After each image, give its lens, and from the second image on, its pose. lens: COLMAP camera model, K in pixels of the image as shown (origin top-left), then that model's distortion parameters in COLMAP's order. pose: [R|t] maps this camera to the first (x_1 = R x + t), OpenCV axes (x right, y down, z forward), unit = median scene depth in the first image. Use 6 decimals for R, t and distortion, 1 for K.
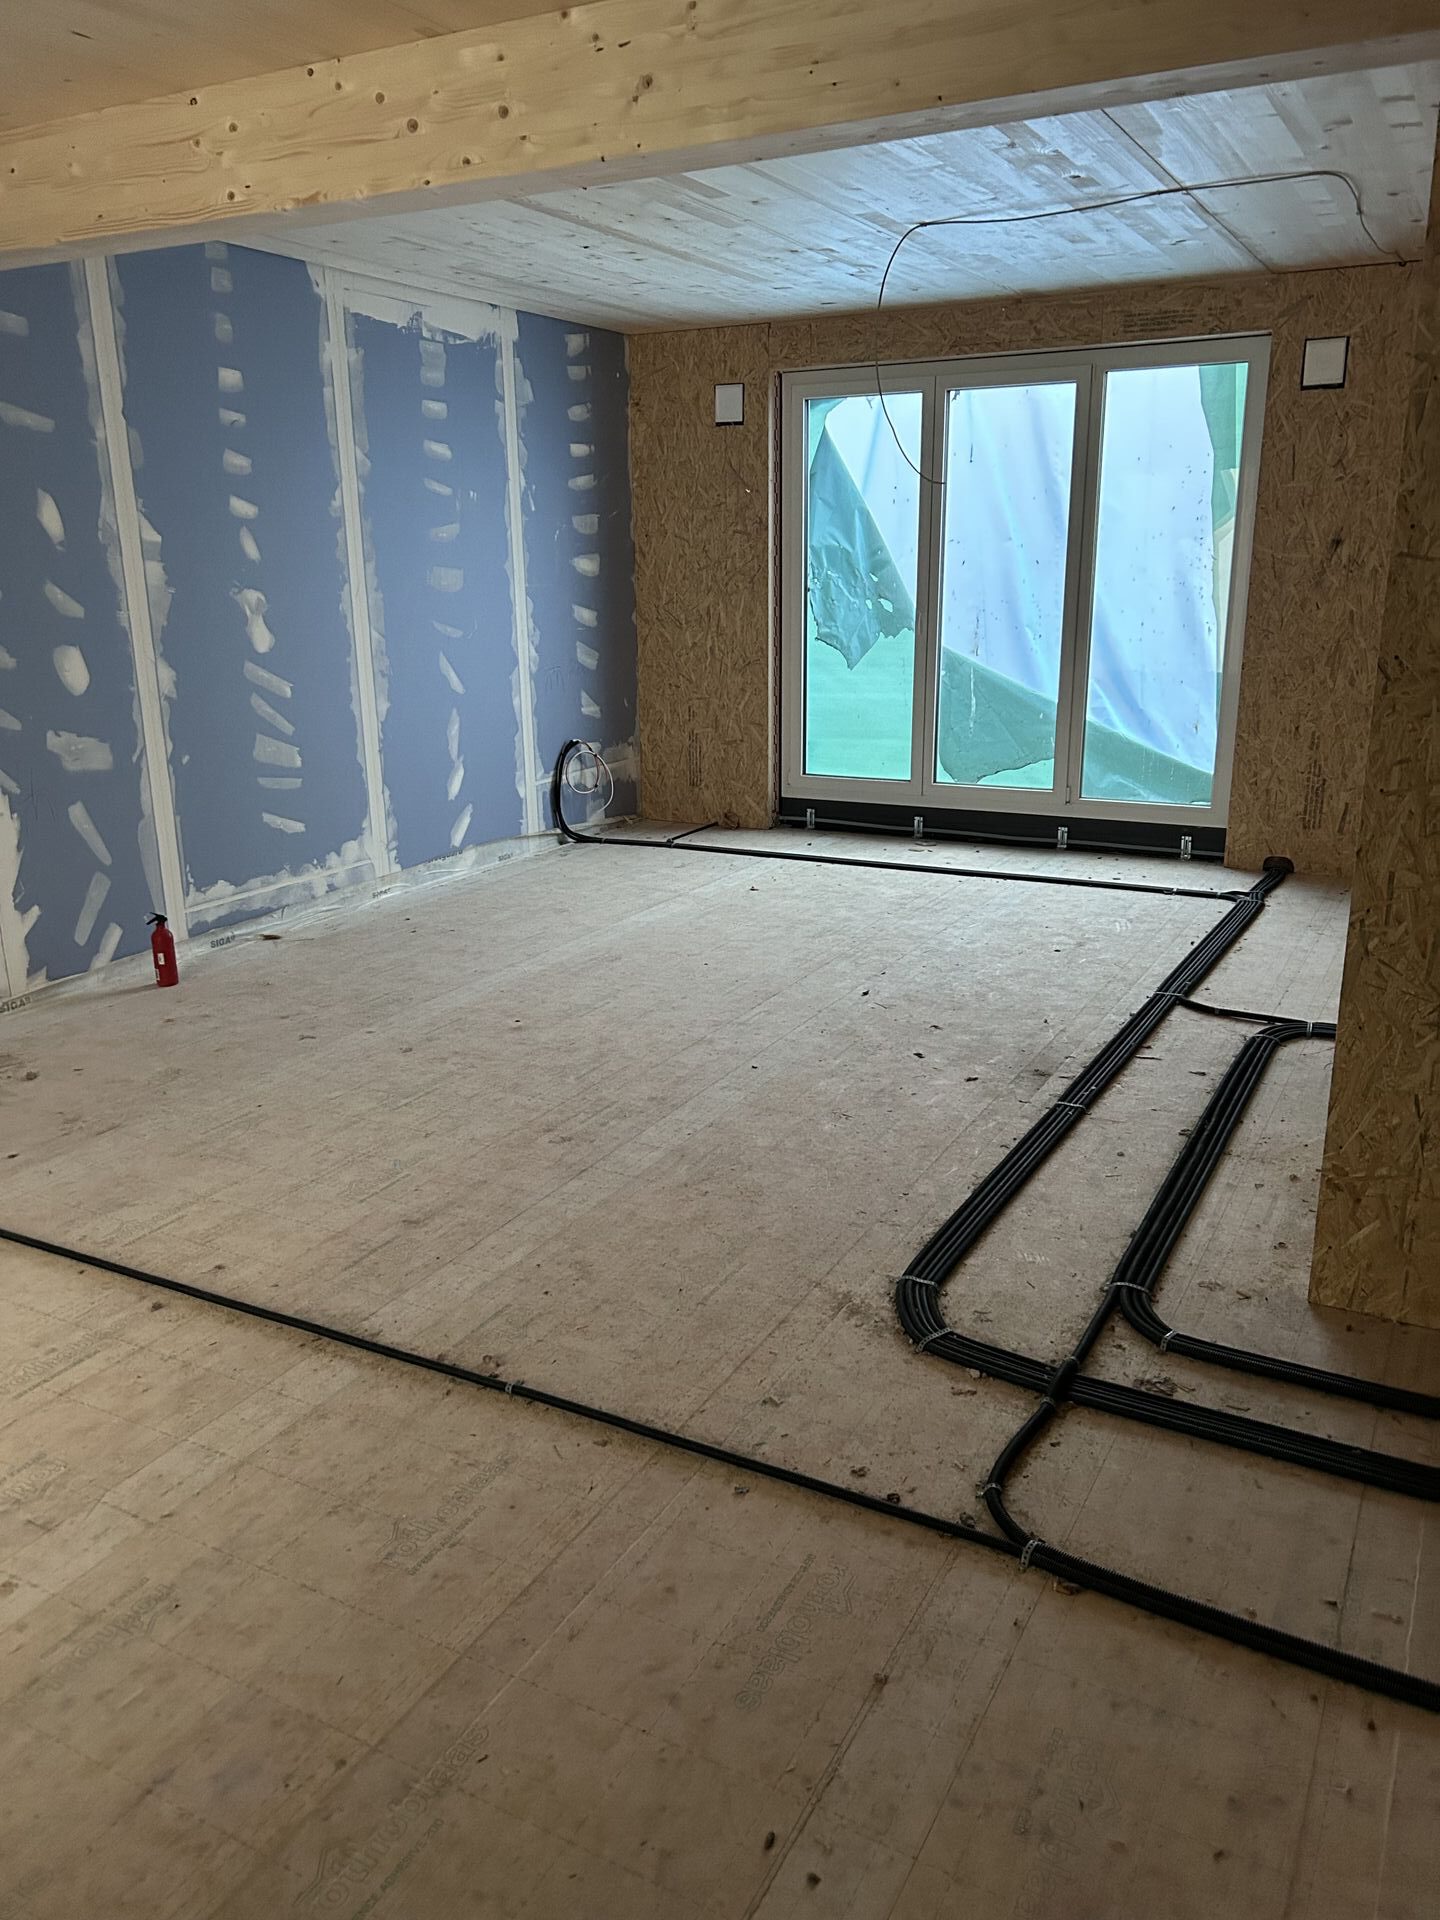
lens RADIAL K [[1441.8, 0, 727.0], [0, 1441.8, 960.0], [0, 0, 1]] dist [0.046243, -0.047436]
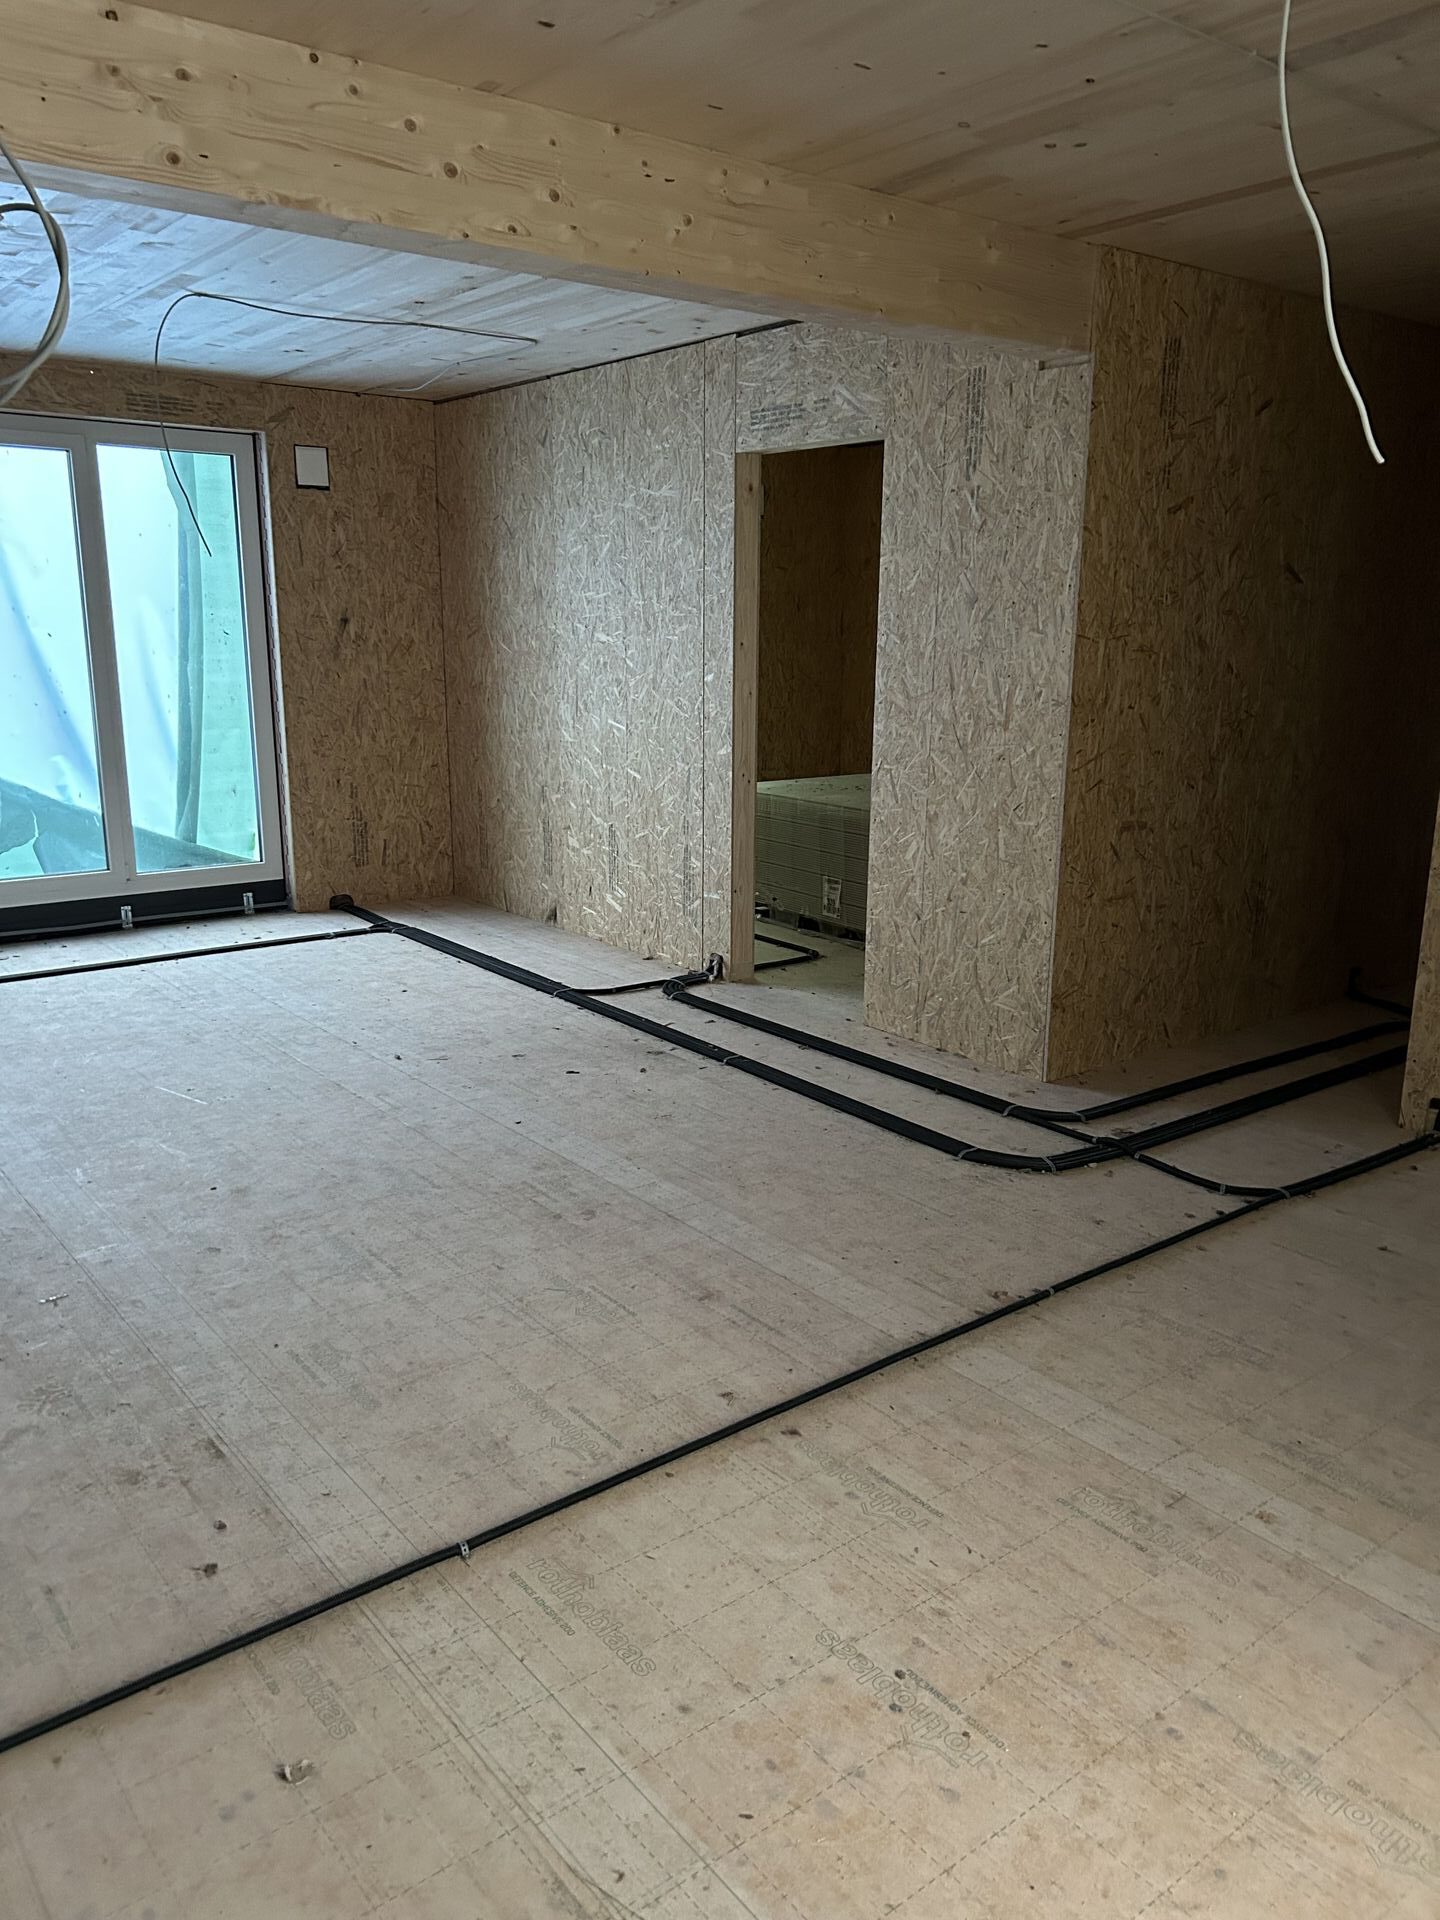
lens RADIAL K [[1441.8, 0, 711.2], [0, 1441.8, 958.1], [0, 0, 1]] dist [0.046243, -0.047436]
pose [[0.400804, -0.196105, 0.894929, -0.850092], [0.239504, 0.965281, 0.104257, -0.116321], [-0.884304, 0.172553, 0.433857, 0.427054]]
